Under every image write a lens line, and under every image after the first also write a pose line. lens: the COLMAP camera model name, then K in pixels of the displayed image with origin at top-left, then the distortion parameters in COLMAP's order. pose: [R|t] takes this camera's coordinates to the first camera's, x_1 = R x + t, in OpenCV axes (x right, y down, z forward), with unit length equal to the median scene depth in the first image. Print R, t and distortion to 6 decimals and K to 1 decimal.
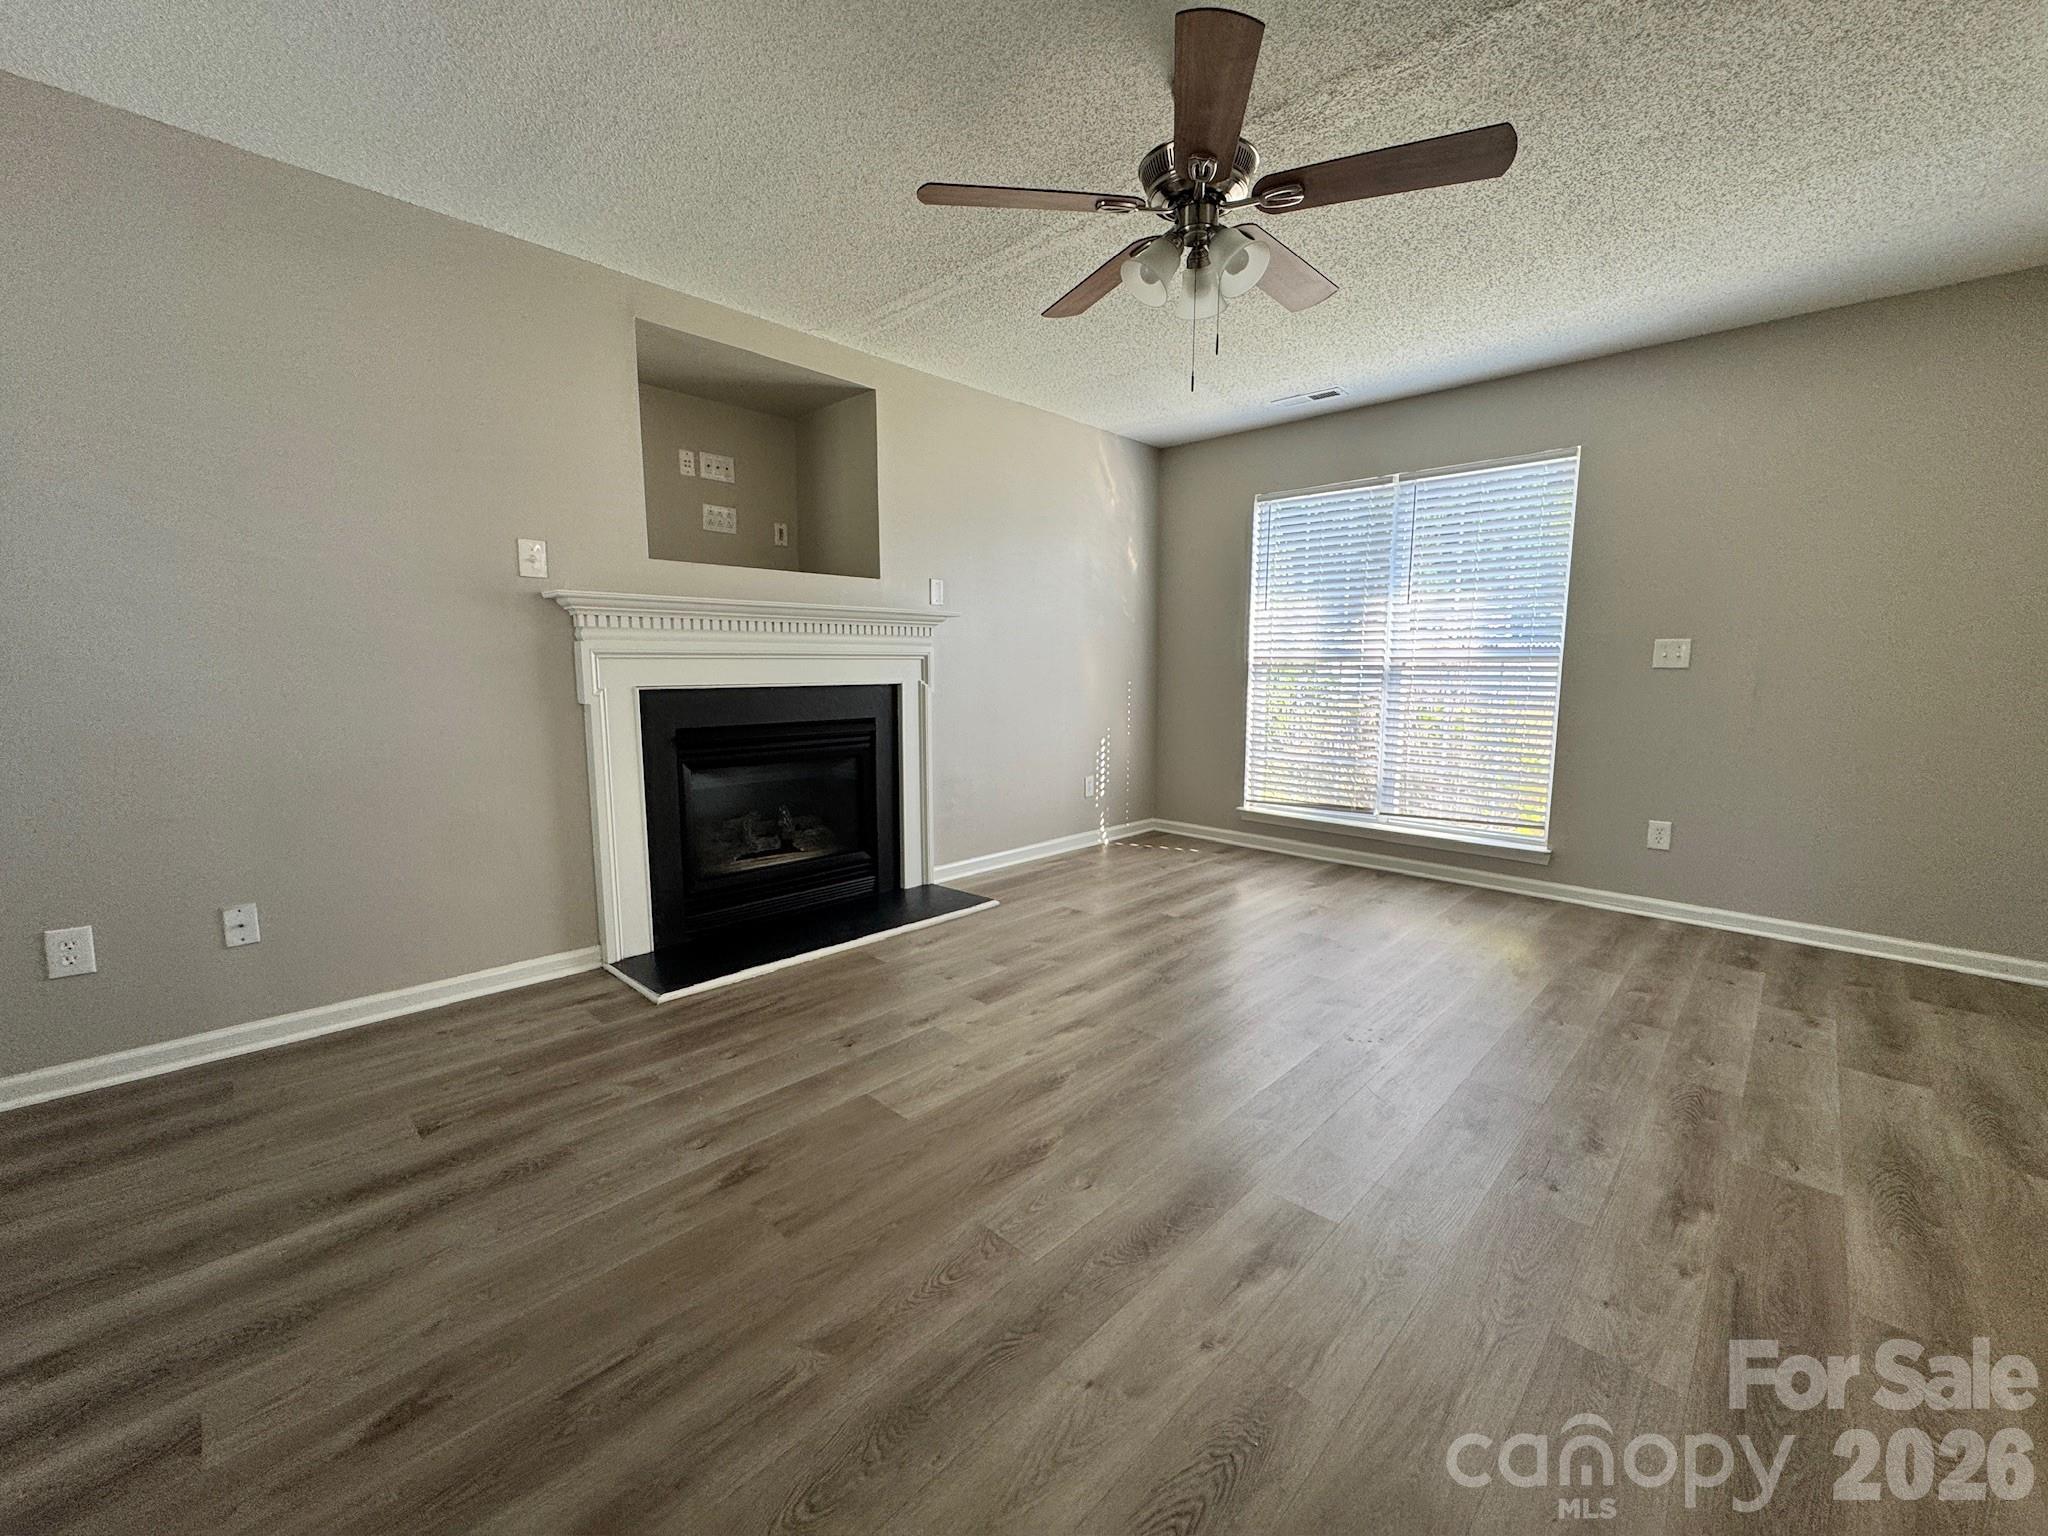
lens RADIAL K [[818.7, 0, 1026.1], [0, 818.7, 773.4], [0, 0, 1]] dist [-0.002736, -0.000362]
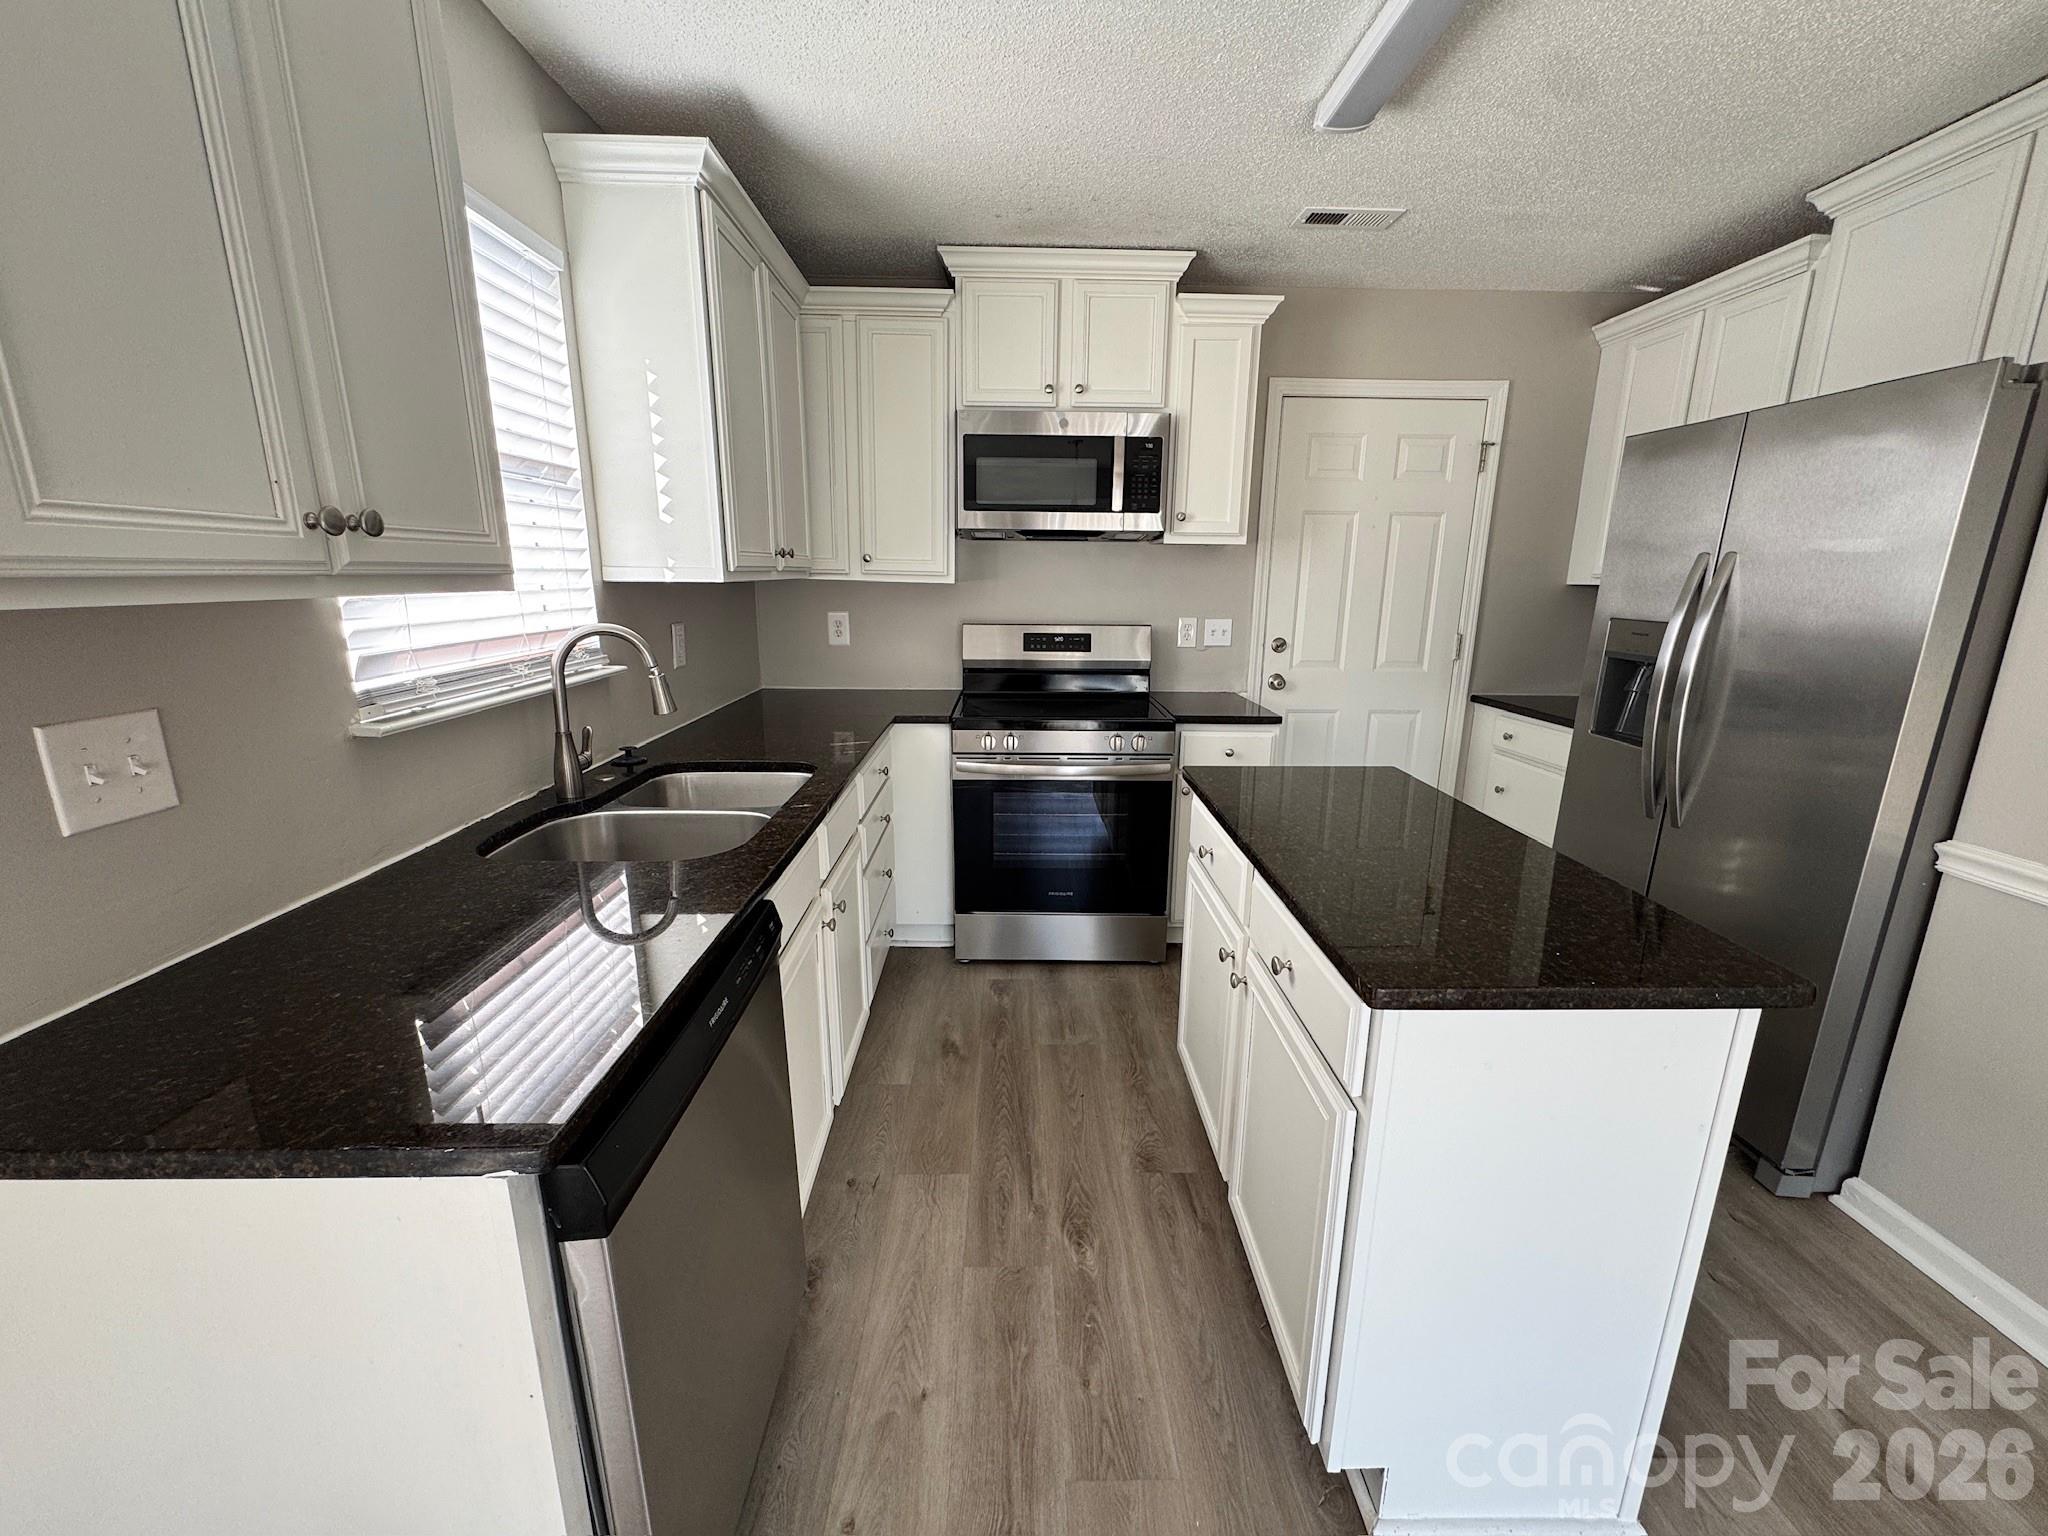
lens RADIAL K [[818.7, 0, 1024.0], [0, 818.7, 768.5], [0, 0, 1]] dist [-0.002736, -0.000362]
pose [[-0.706708, 0.157552, -0.689740, 0.097088], [-0.106115, 0.940259, 0.323502, -0.244877], [0.699503, 0.301813, -0.647769, 1.185889]]
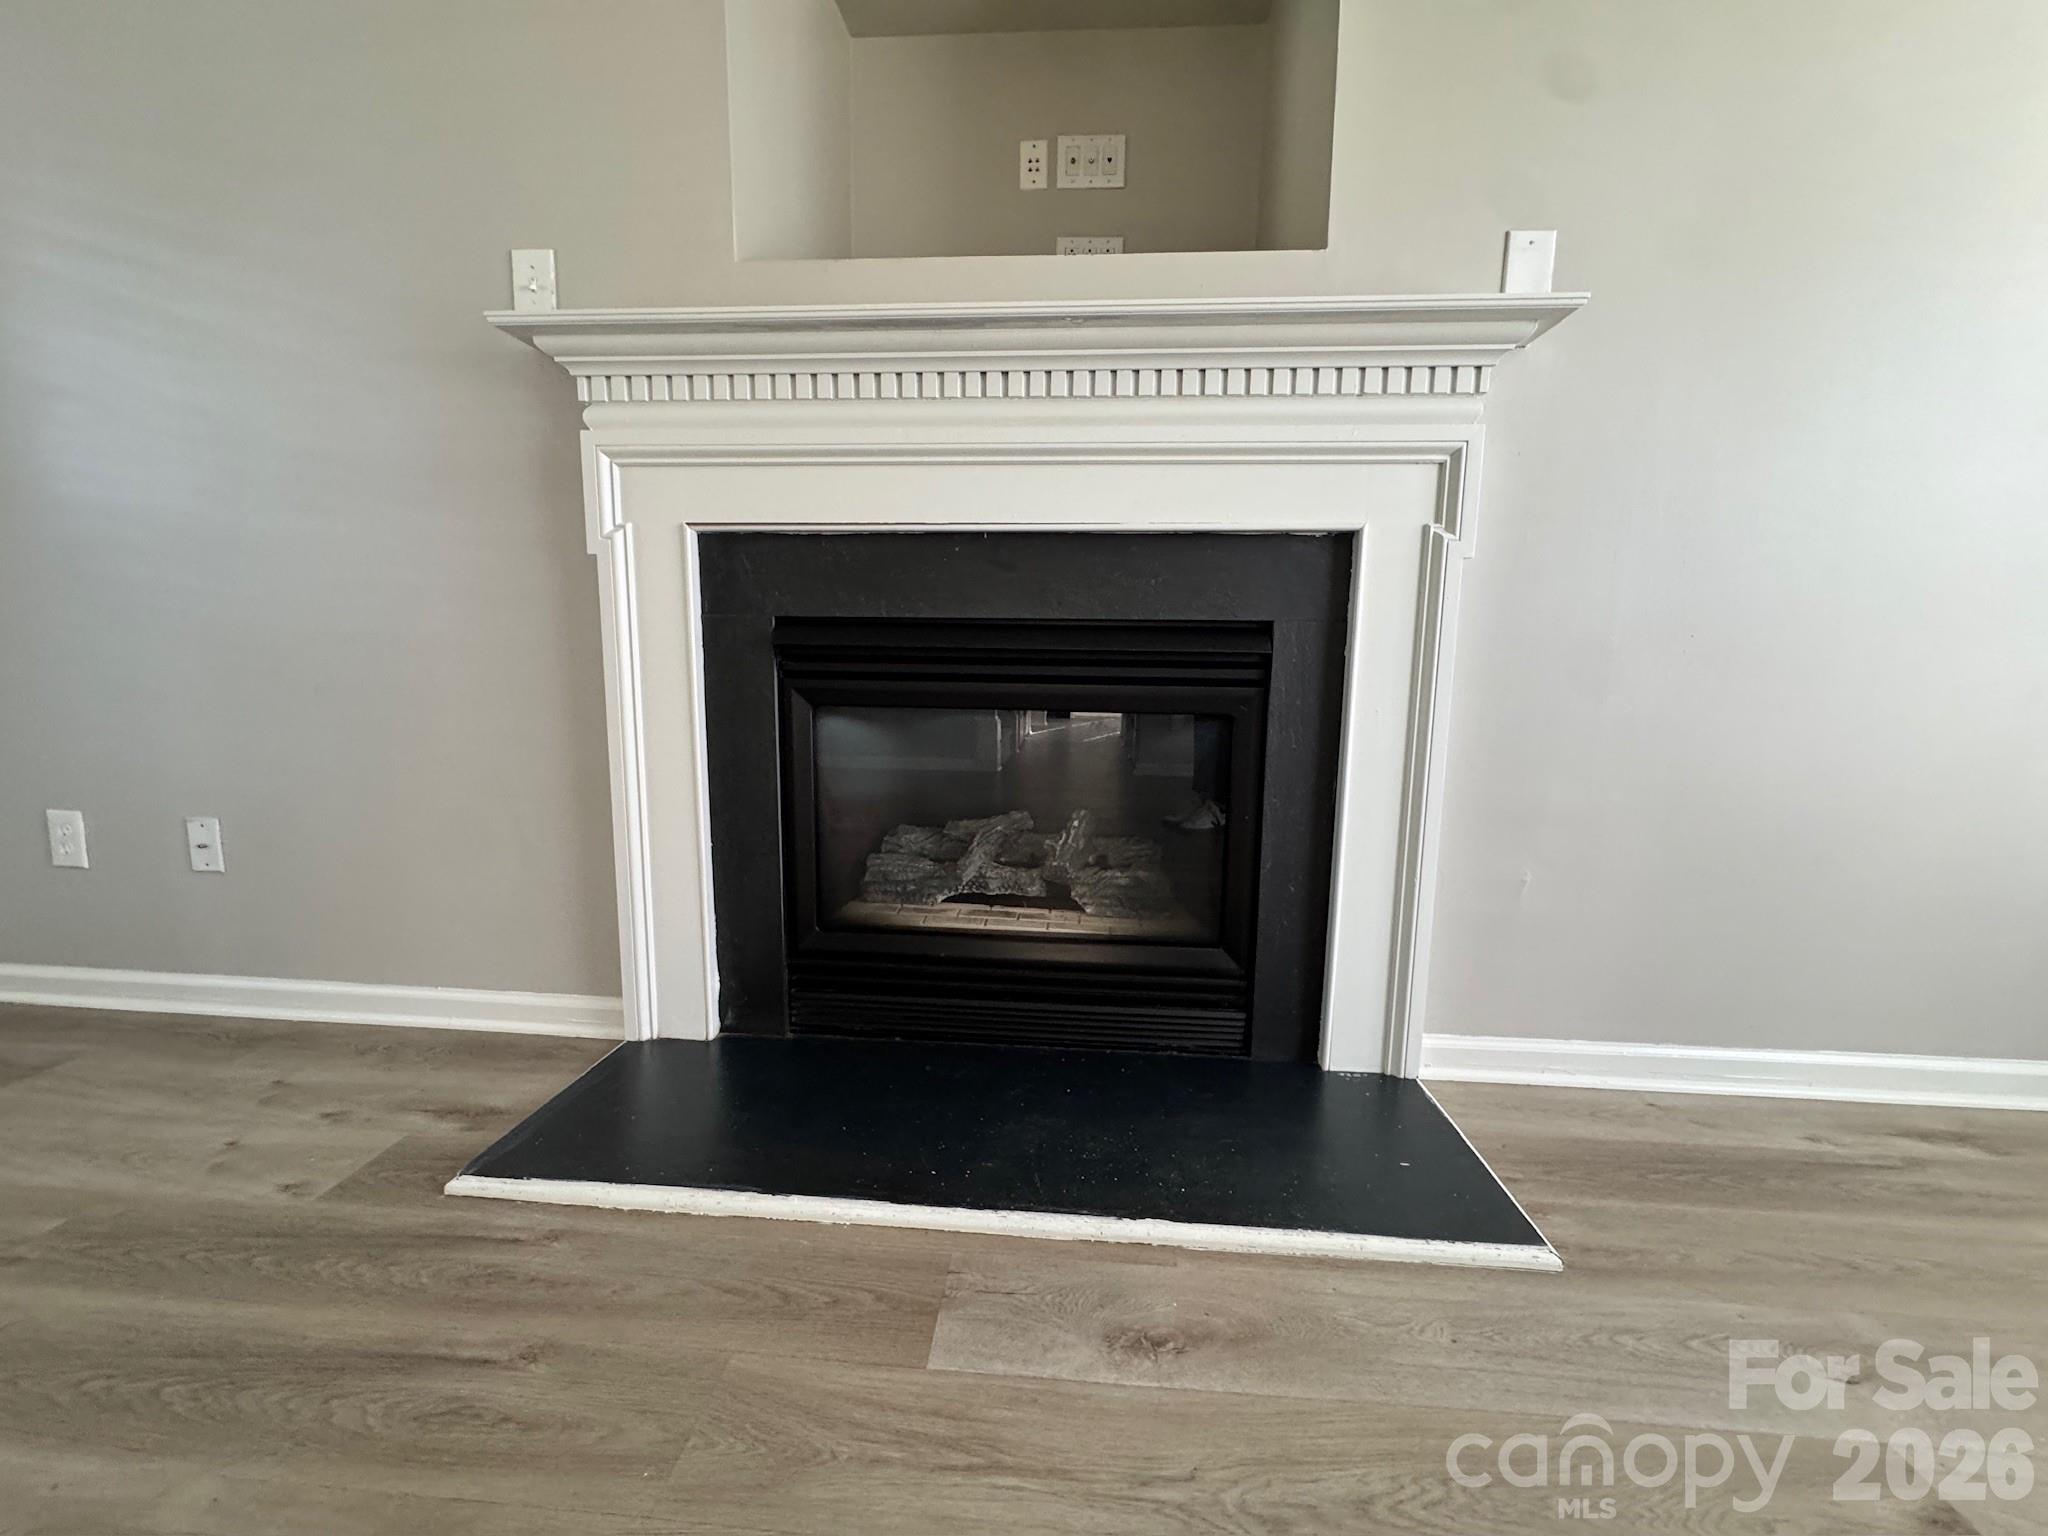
lens RADIAL K [[818.7, 0, 1026.8], [0, 818.7, 766.5], [0, 0, 1]] dist [-0.002736, -0.000362]
pose [[0.639575, 0.110824, -0.760699, 0.055401], [-0.116811, 0.992073, 0.046321, -0.004919], [0.759802, 0.059232, 0.647450, 0.834189]]
